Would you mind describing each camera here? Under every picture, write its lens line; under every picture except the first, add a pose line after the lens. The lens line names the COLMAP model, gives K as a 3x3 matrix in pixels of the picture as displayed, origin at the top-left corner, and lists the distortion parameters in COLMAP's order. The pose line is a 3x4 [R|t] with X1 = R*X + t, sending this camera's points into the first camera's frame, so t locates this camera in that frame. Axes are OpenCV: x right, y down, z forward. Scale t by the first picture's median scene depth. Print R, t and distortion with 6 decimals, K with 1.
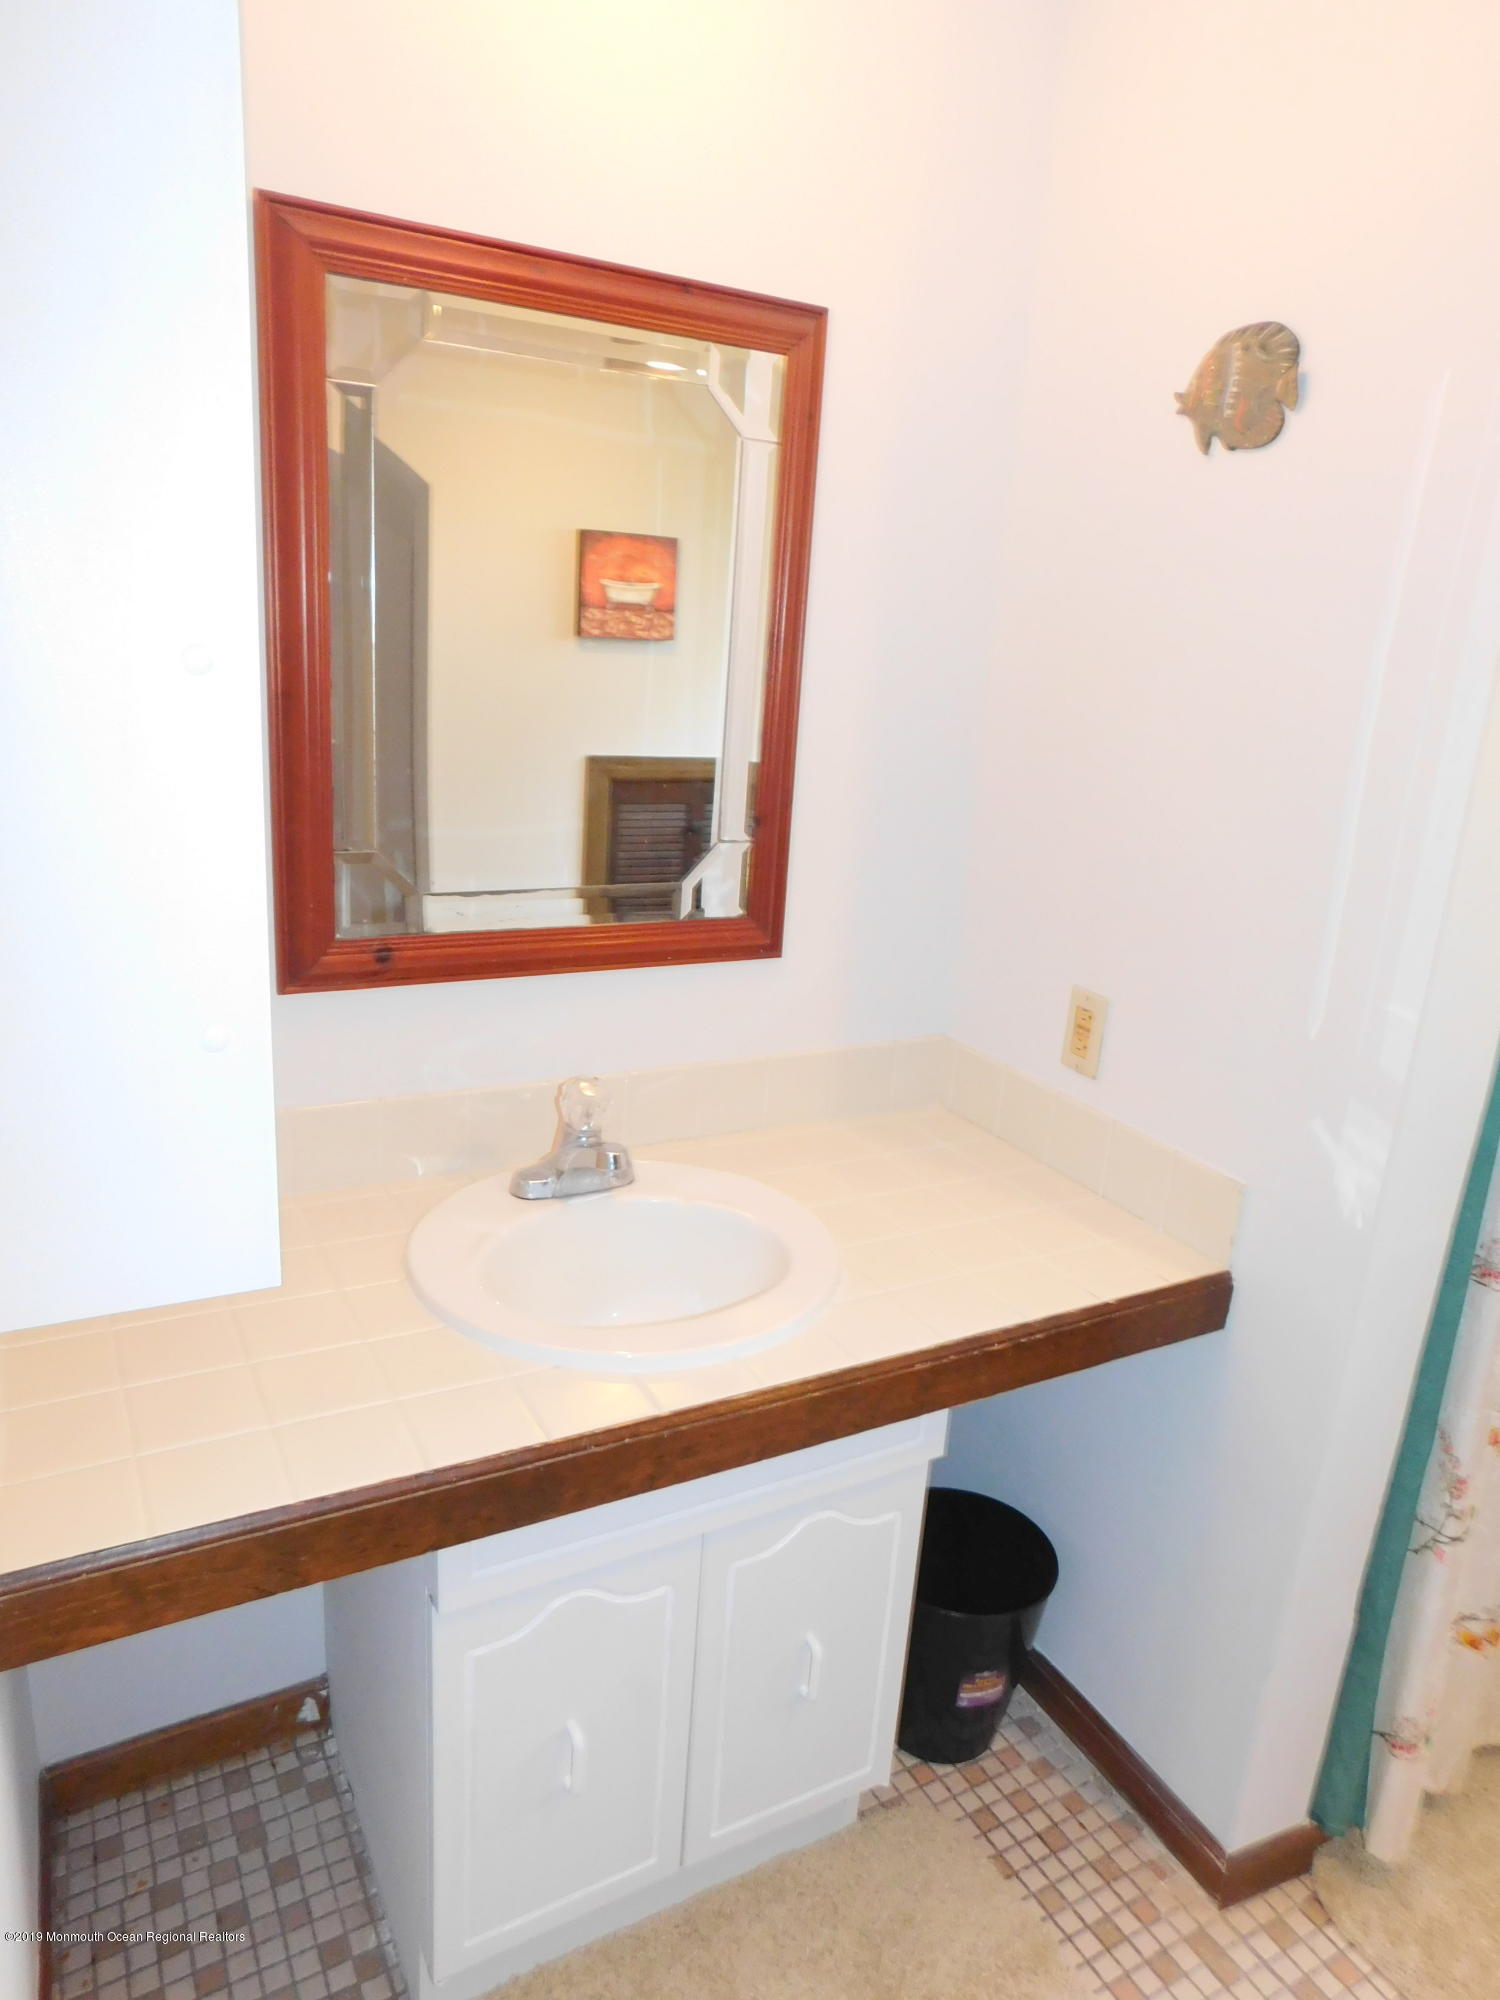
lens RADIAL K [[1353.6, 0, 726.8], [0, 1353.6, 1015.9], [0, 0, 1]] dist [-0.082110, 0.082896]
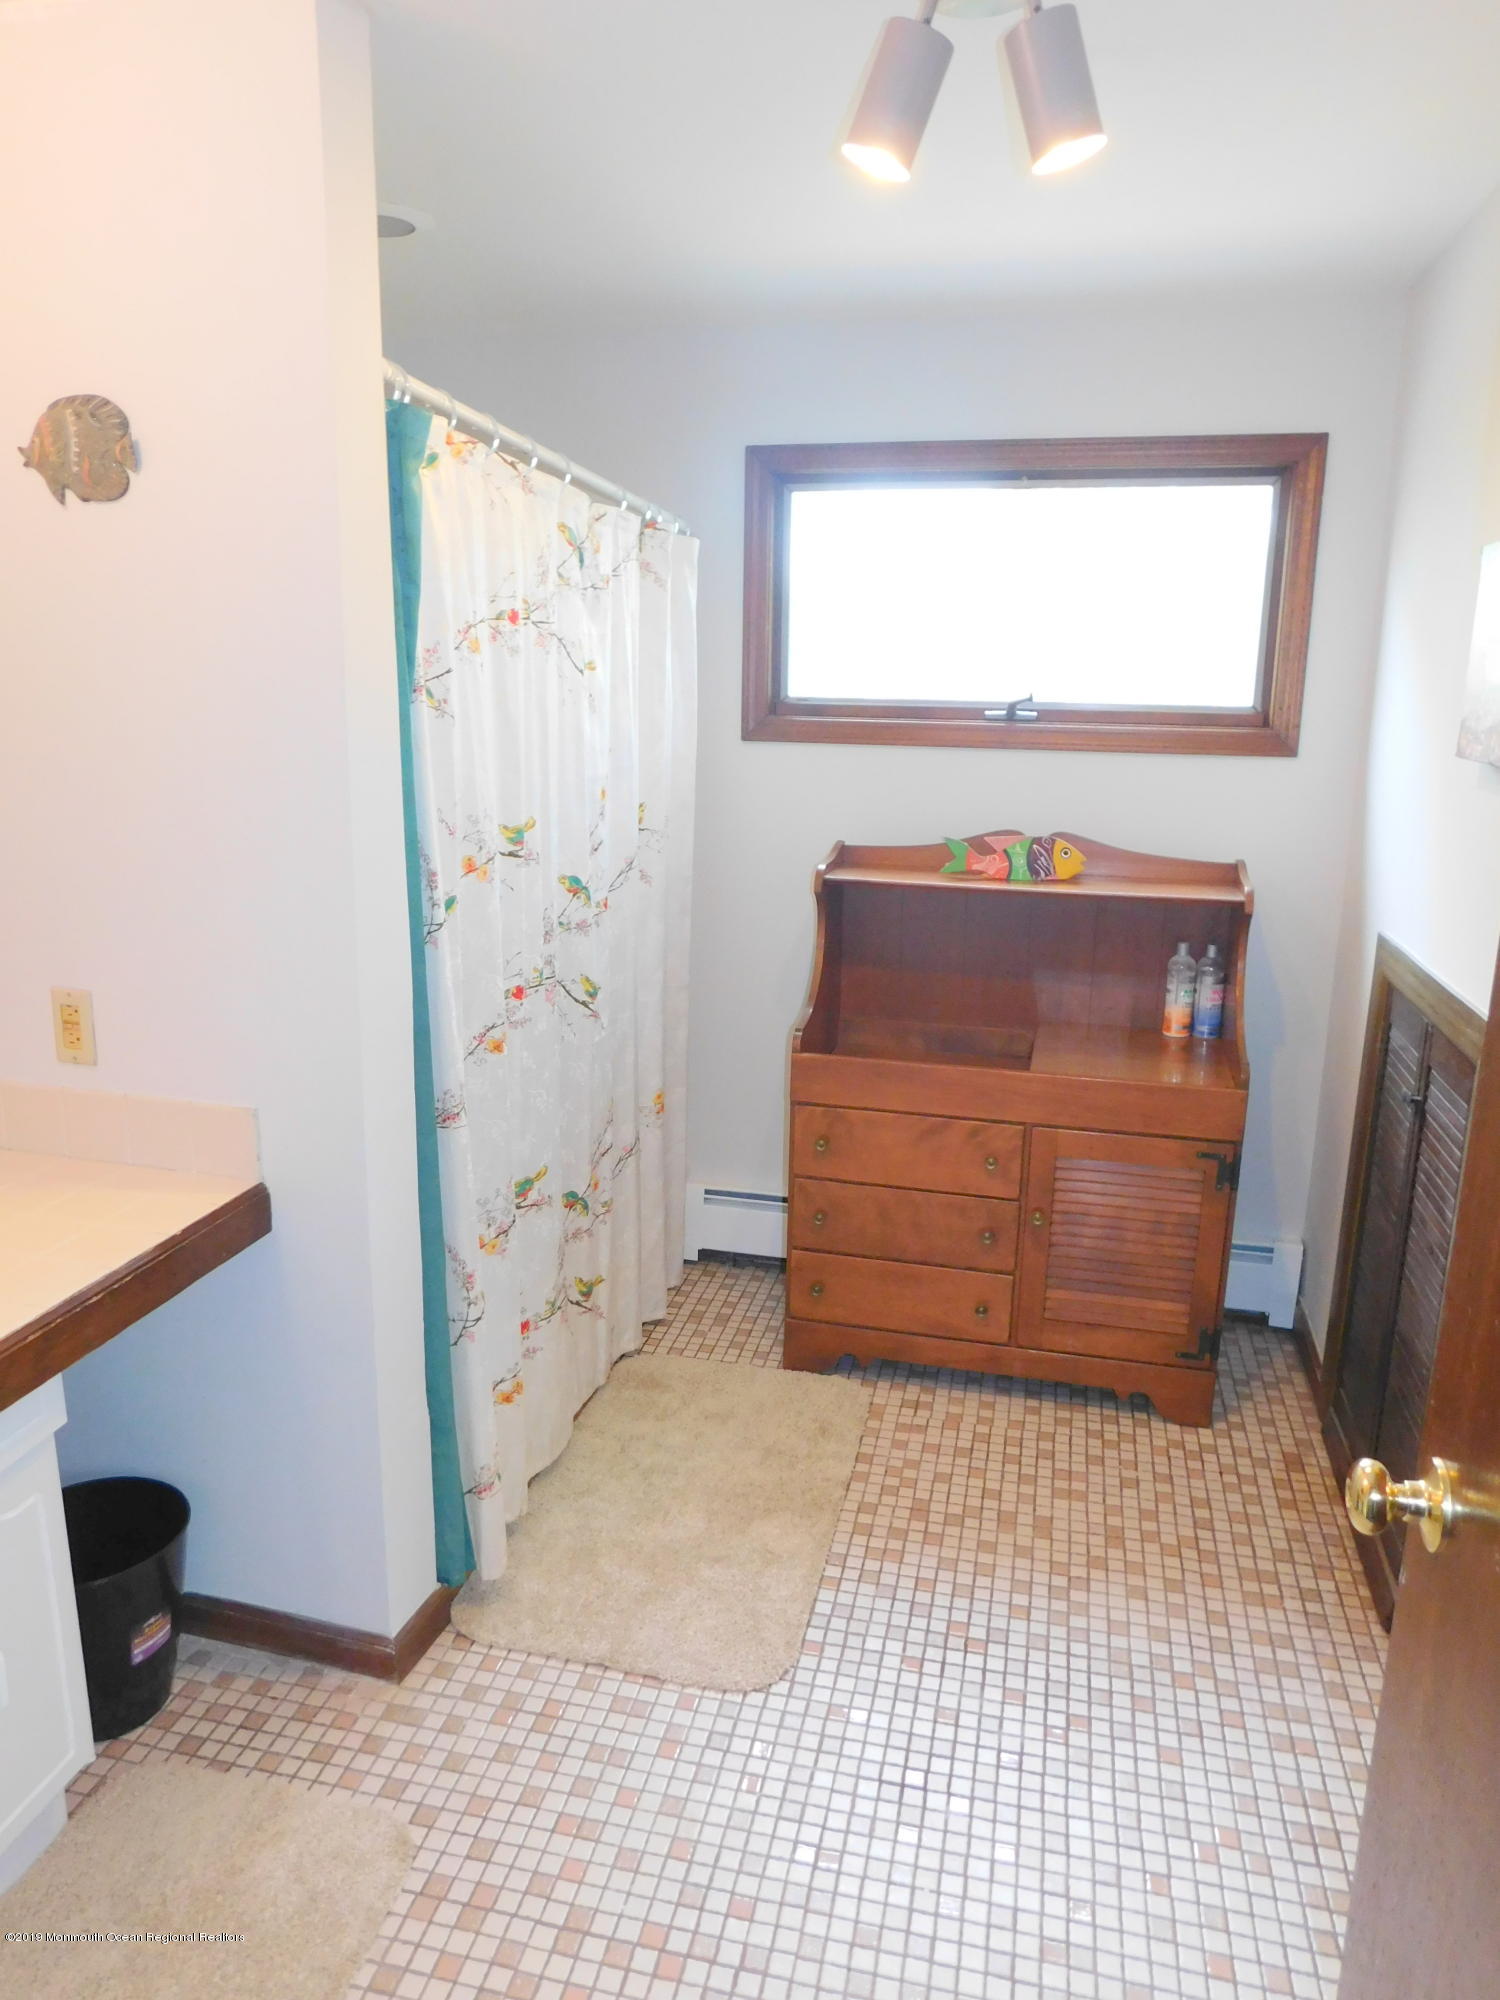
lens RADIAL K [[1350.0, 0, 745.4], [0, 1350.0, 996.4], [0, 0, 1]] dist [-0.043810, 0.041342]
pose [[0.676198, -0.219203, 0.703354, -0.140108], [0.236333, 0.968795, 0.074720, 0.041201], [-0.697784, 0.115700, 0.706902, -0.170089]]
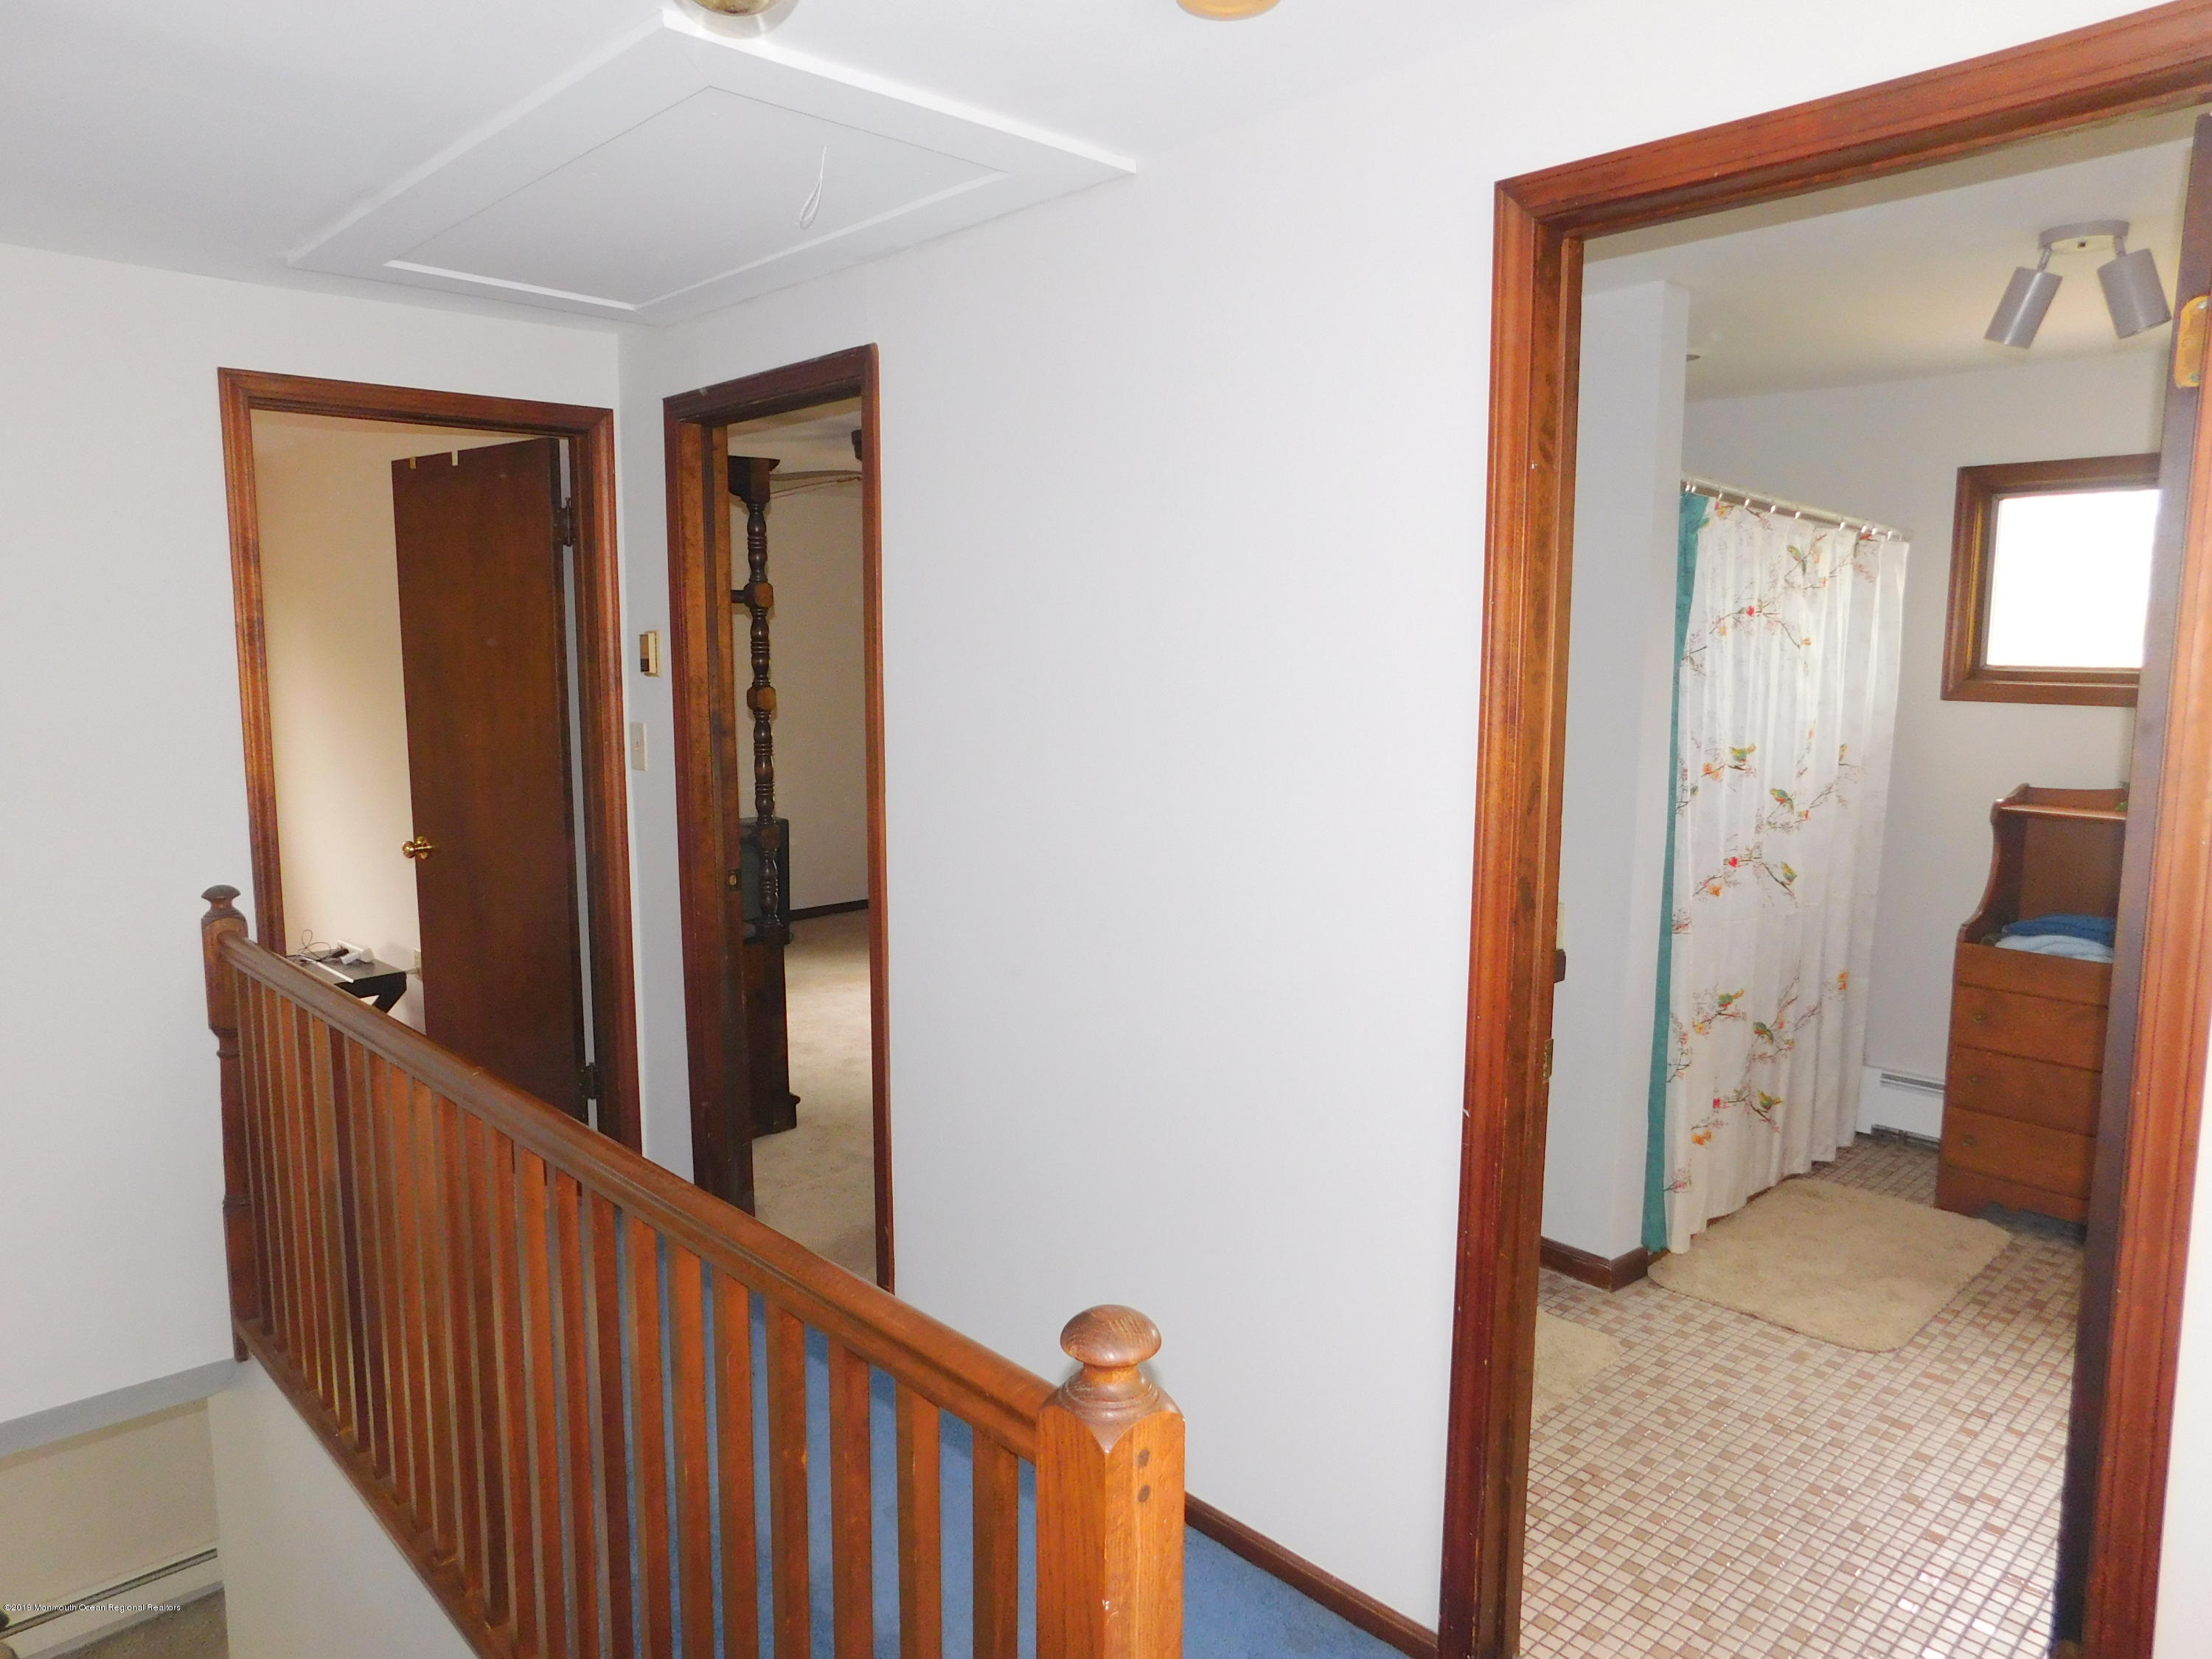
lens RADIAL K [[1493.1, 0, 1114.8], [0, 1493.1, 822.8], [0, 0, 1]] dist [-0.043810, 0.041342]
pose [[0.964253, -0.086867, 0.250340, -0.773055], [0.124545, 0.982456, -0.138812, 0.221955], [-0.233890, 0.165029, 0.958155, -0.958307]]
